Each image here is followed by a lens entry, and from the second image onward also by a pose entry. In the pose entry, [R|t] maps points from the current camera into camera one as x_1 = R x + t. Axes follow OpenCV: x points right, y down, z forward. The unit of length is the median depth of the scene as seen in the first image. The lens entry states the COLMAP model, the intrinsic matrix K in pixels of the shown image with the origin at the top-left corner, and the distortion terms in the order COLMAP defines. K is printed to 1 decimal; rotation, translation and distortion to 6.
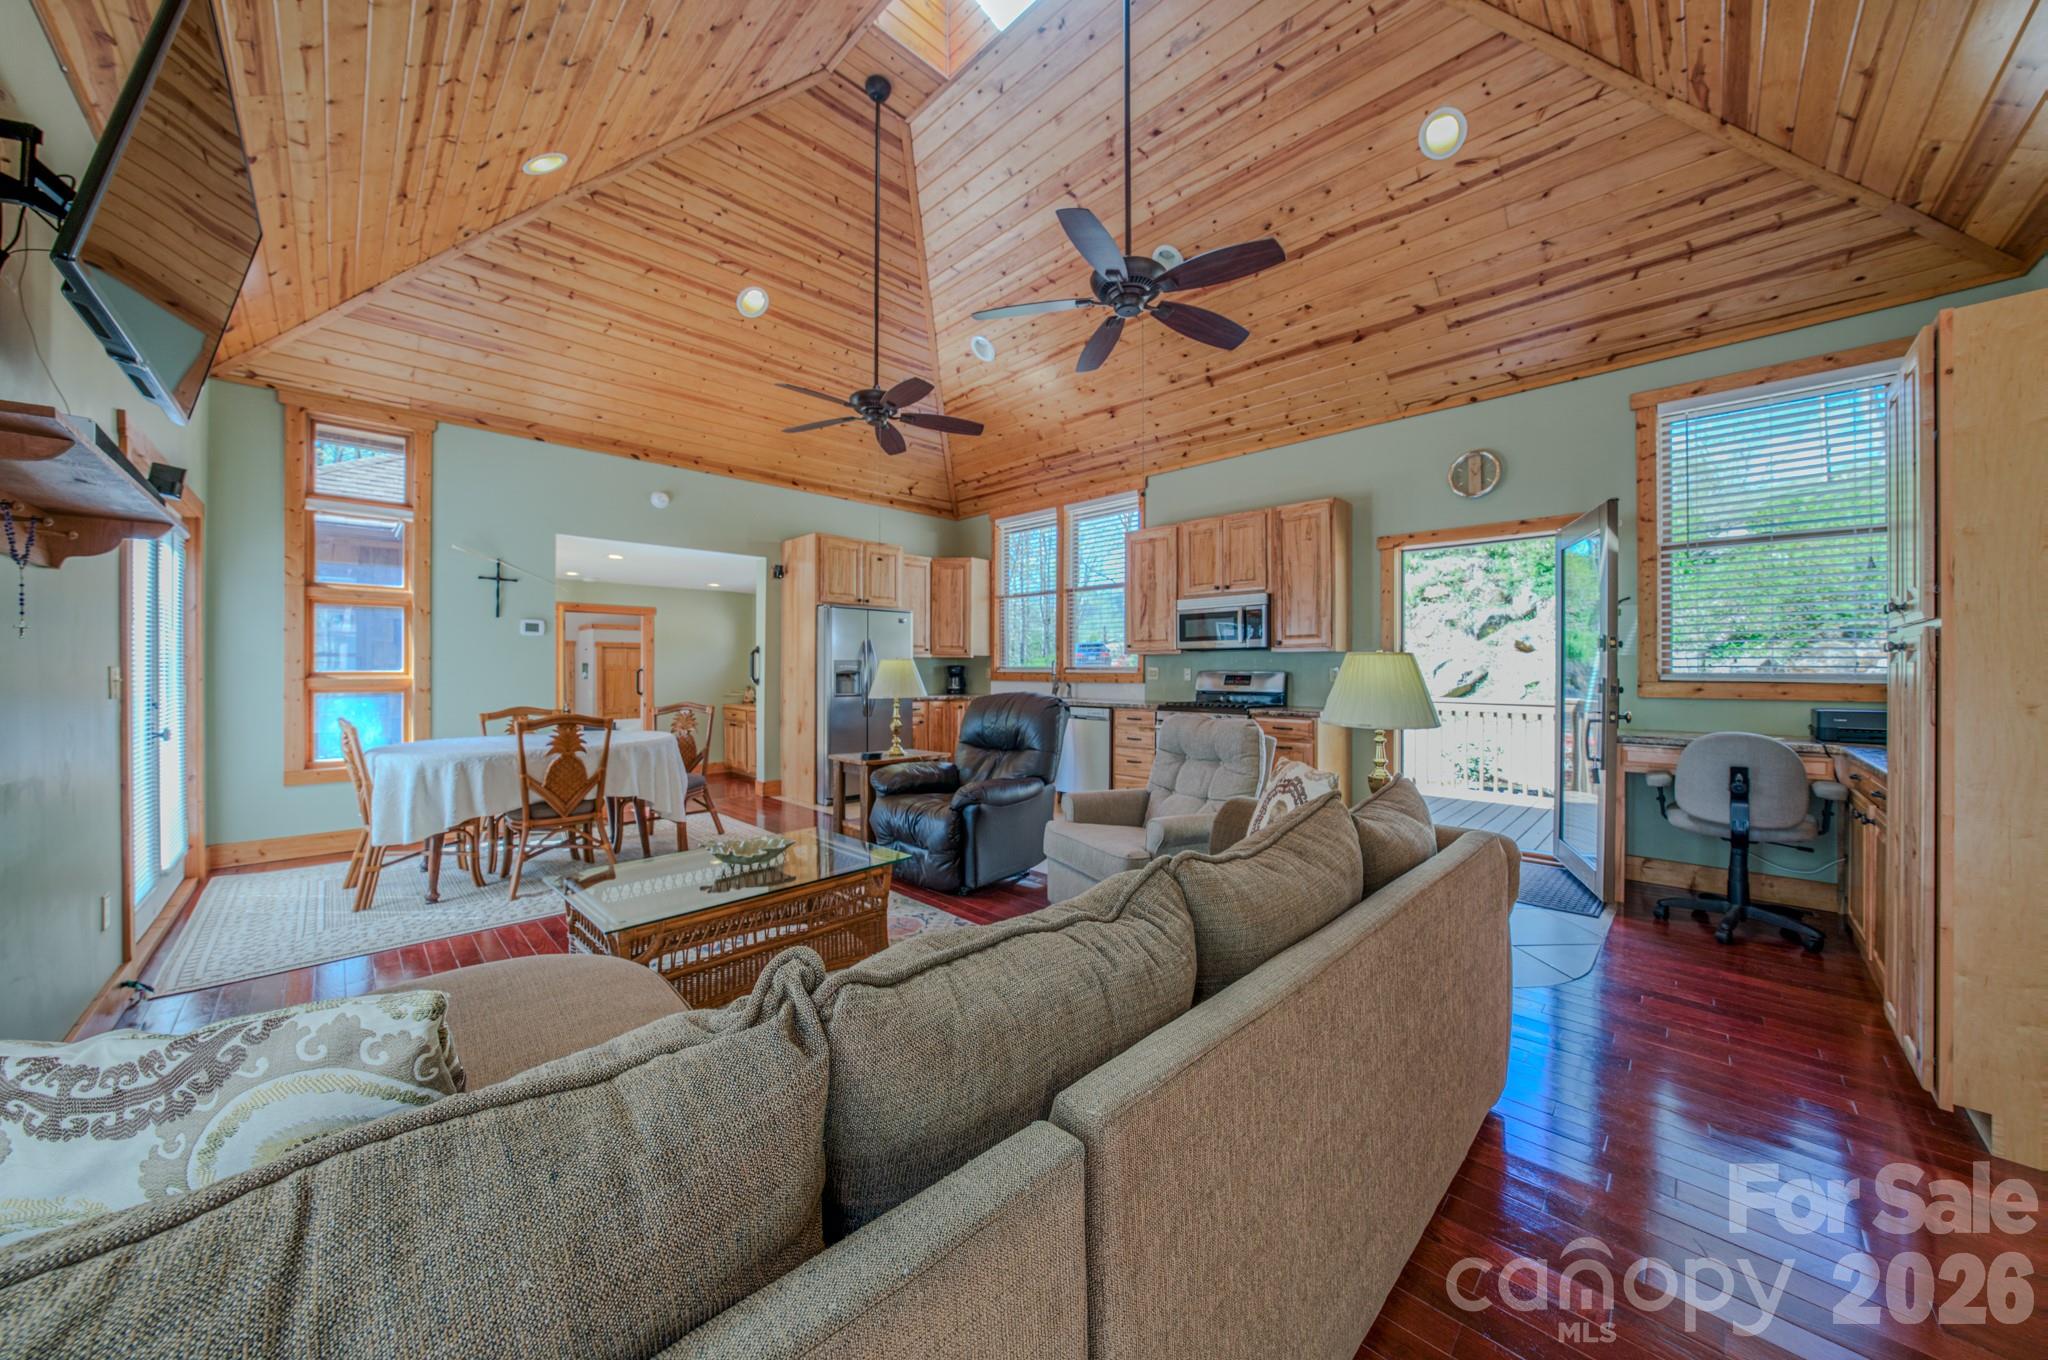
lens RADIAL K [[702.9, 0, 1027.6], [0, 702.9, 674.4], [0, 0, 1]] dist [-0.012461, -0.000007]
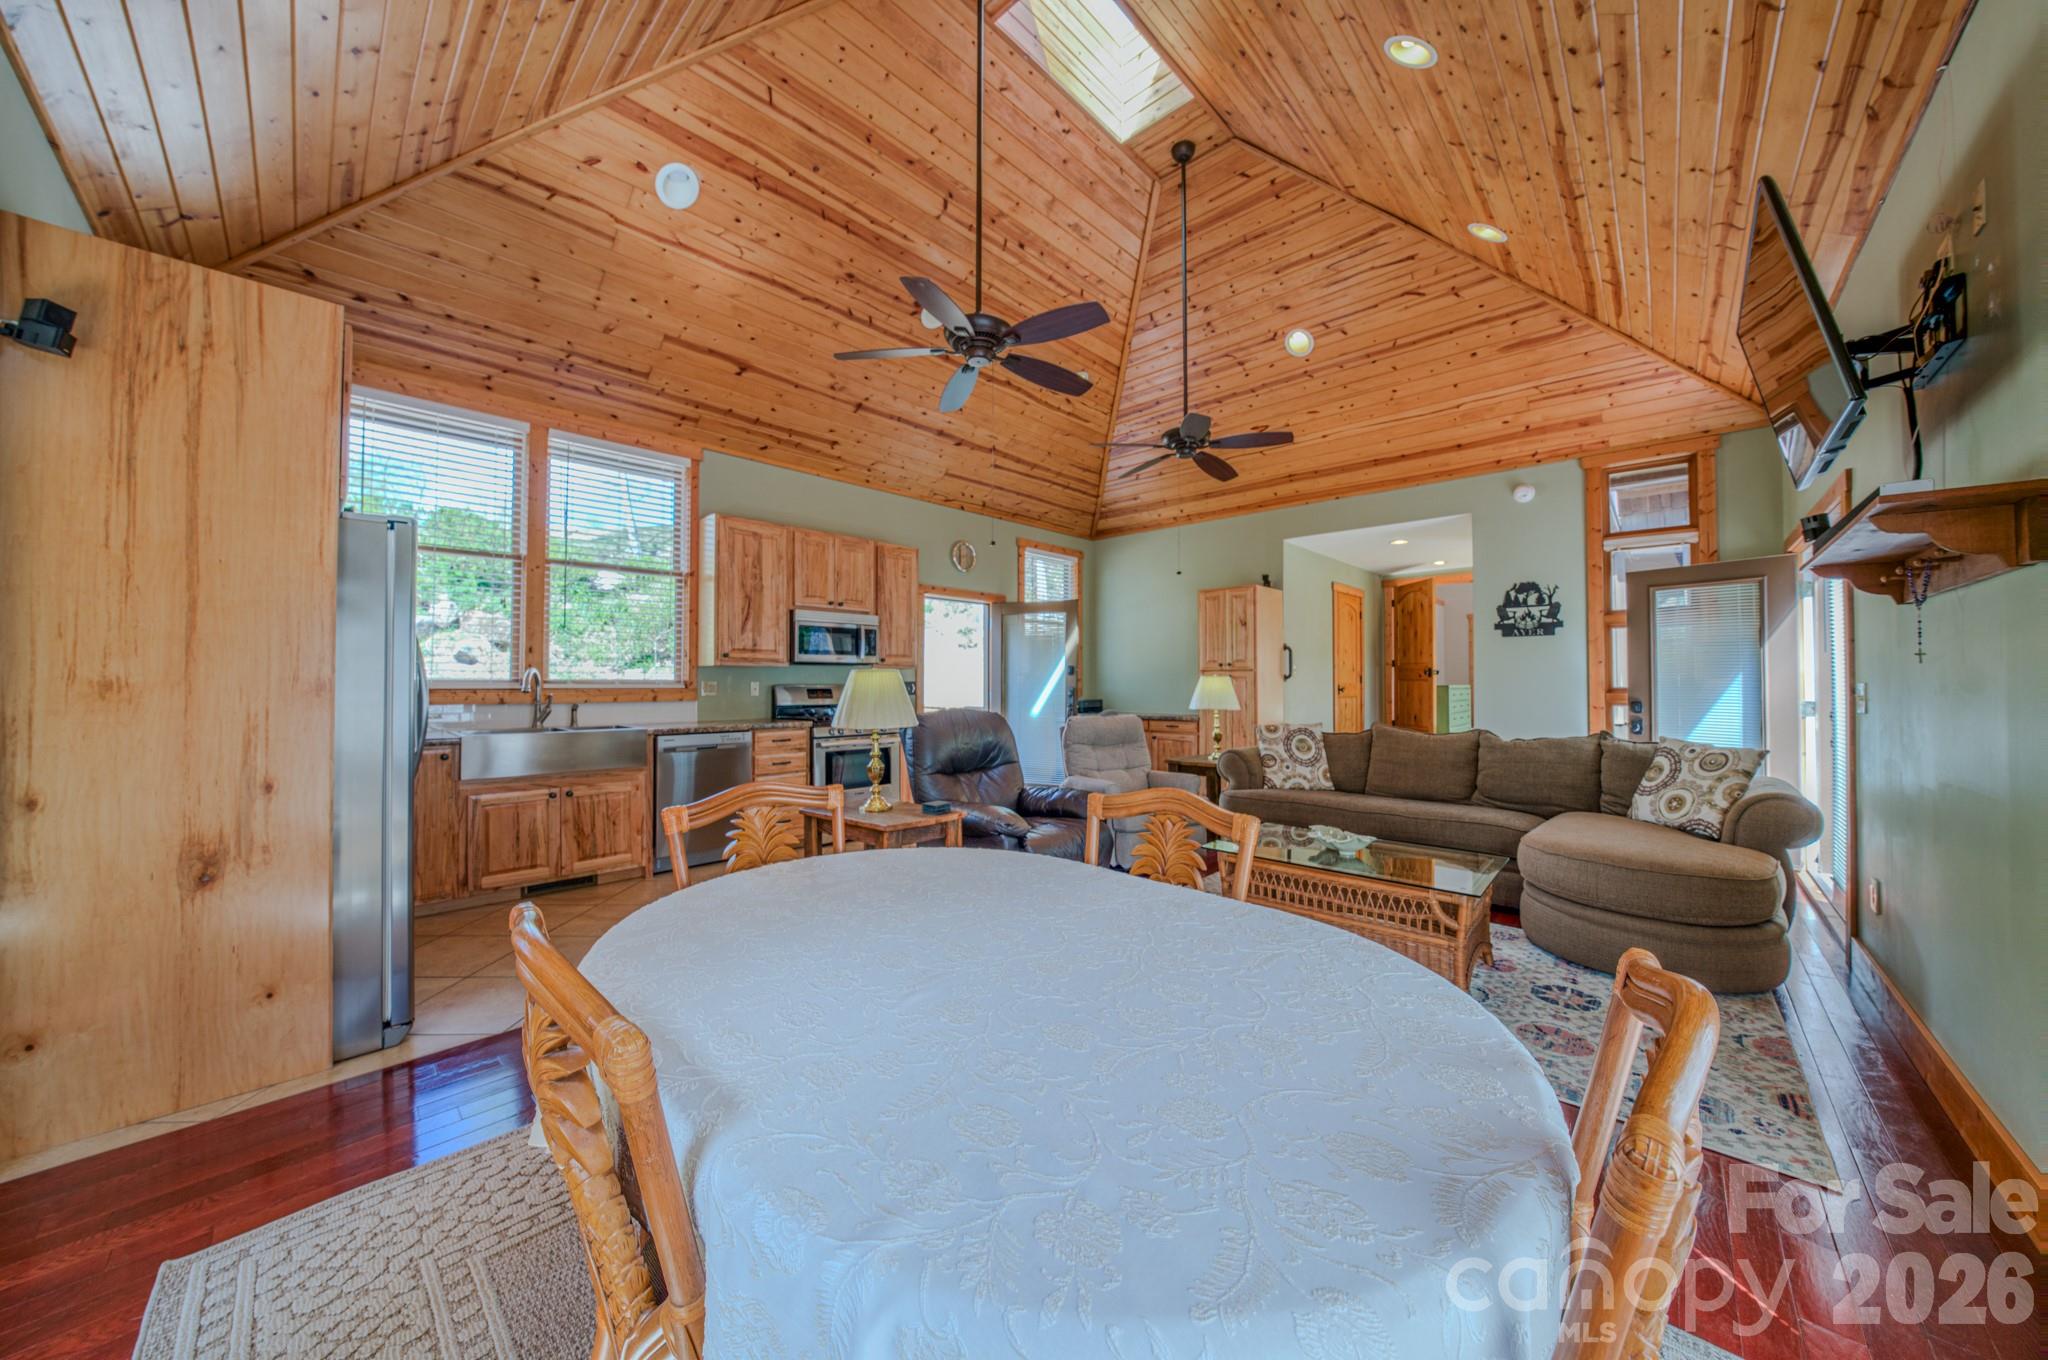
lens RADIAL K [[702.9, 0, 1020.4], [0, 702.9, 672.2], [0, 0, 1]] dist [-0.012461, -0.000007]
pose [[-0.019849, 0.005711, 0.999787, -0.698400], [0.001977, 0.999982, -0.005673, -0.015287], [-0.999801, 0.001864, -0.019860, 0.692205]]
